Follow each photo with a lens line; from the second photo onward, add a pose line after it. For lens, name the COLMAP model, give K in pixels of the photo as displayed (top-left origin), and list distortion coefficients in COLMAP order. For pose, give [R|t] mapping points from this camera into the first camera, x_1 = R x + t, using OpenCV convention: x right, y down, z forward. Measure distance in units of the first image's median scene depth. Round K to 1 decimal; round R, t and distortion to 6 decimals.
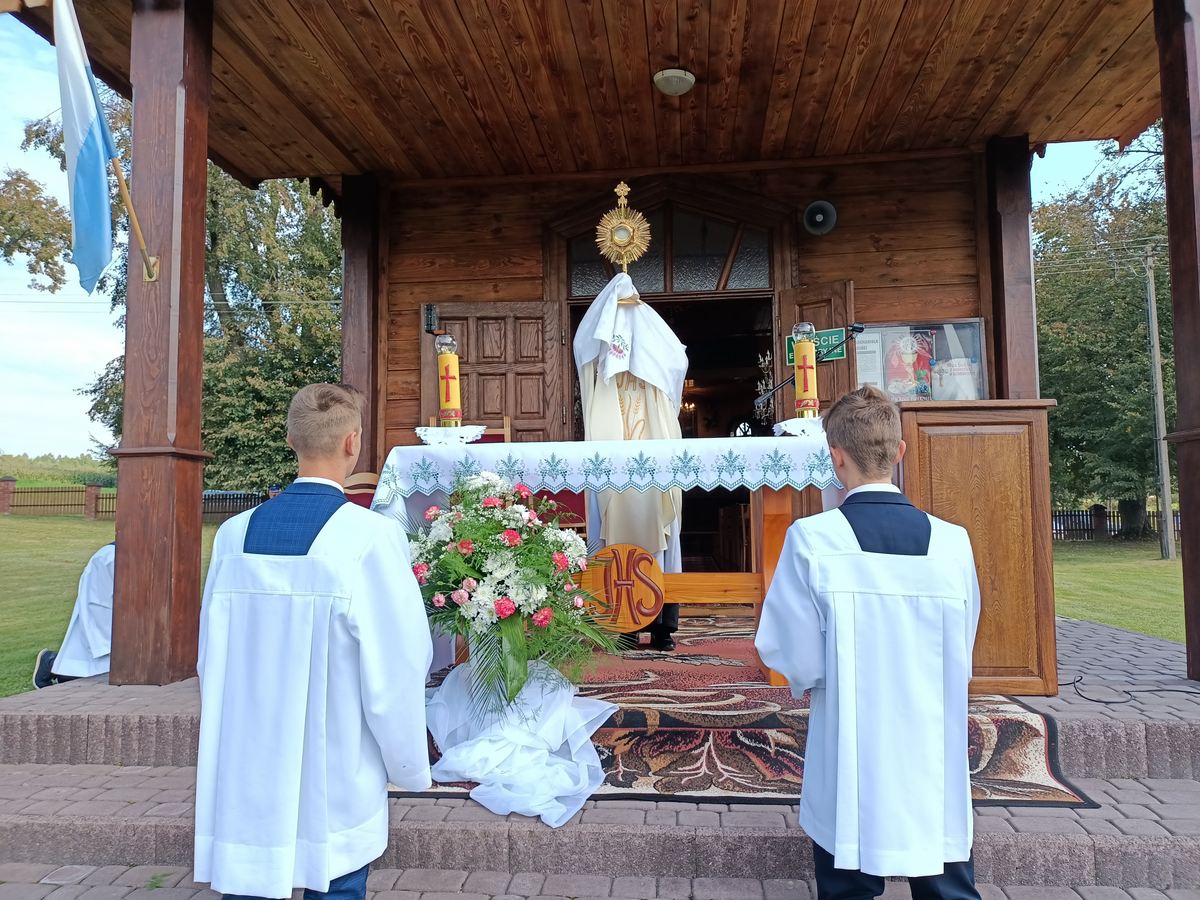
lens RADIAL K [[905.7, 0, 595.3], [0, 905.7, 436.4], [0, 0, 1]] dist [0.106391, -0.136373]
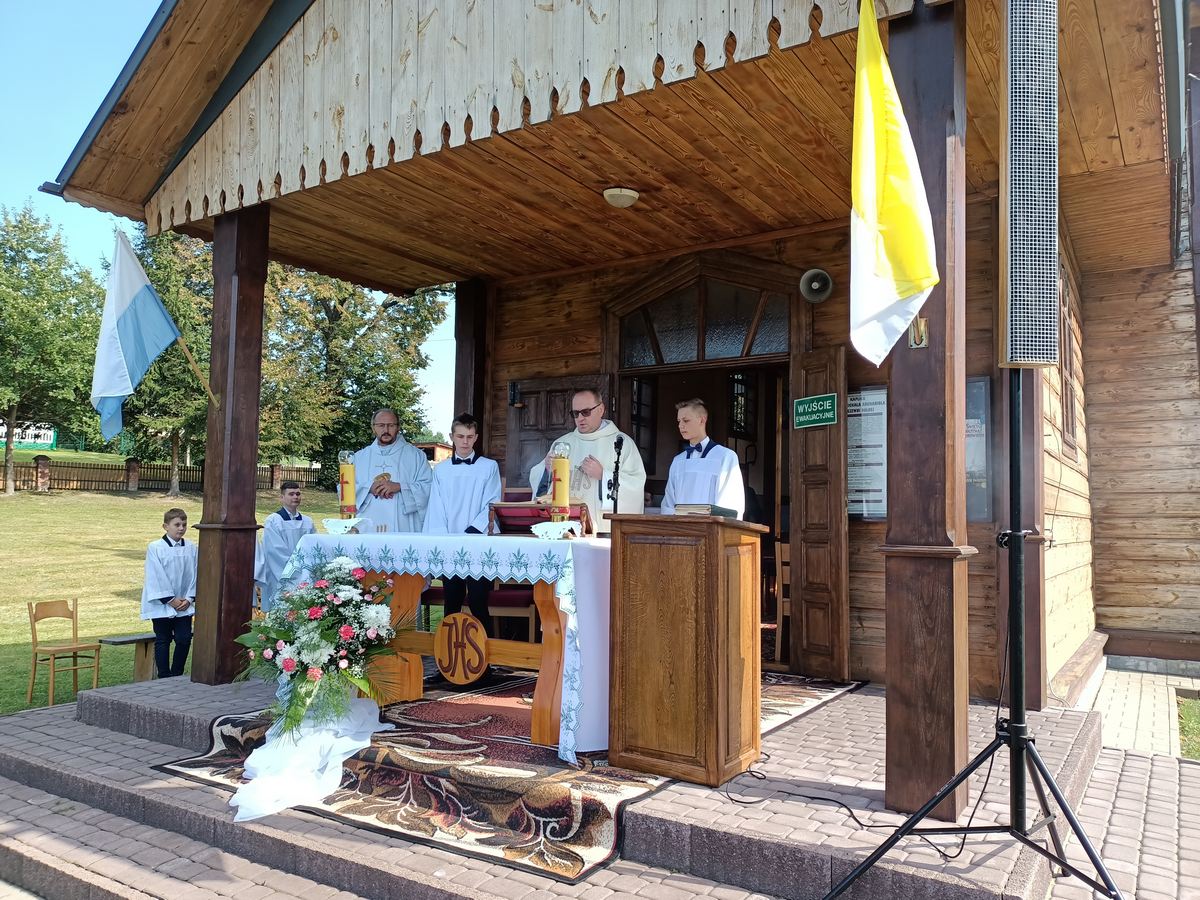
lens RADIAL K [[895.2, 0, 586.9], [0, 895.2, 438.2], [0, 0, 1]] dist [0.091678, -0.123800]
pose [[0.884279, -0.015897, -0.466688, 0.473724], [0.022489, 0.999710, 0.008559, -0.080584], [0.466417, -0.018064, 0.884380, -0.011894]]
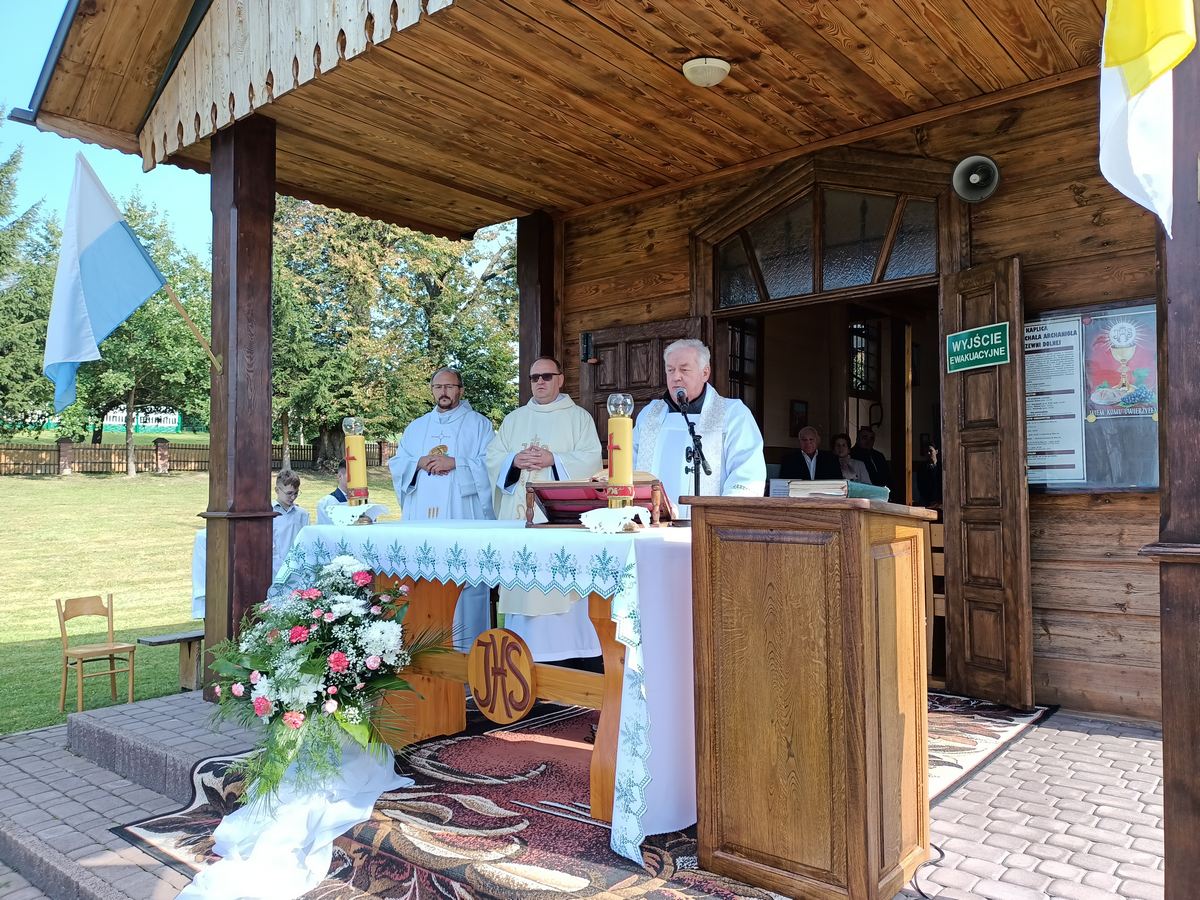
lens RADIAL K [[895.2, 0, 586.9], [0, 895.2, 438.2], [0, 0, 1]] dist [0.091678, -0.123800]
pose [[0.821473, -0.023358, -0.569768, 0.394223], [0.053689, 0.997890, 0.036497, -0.066781], [0.567714, -0.060572, 0.820994, 0.180886]]
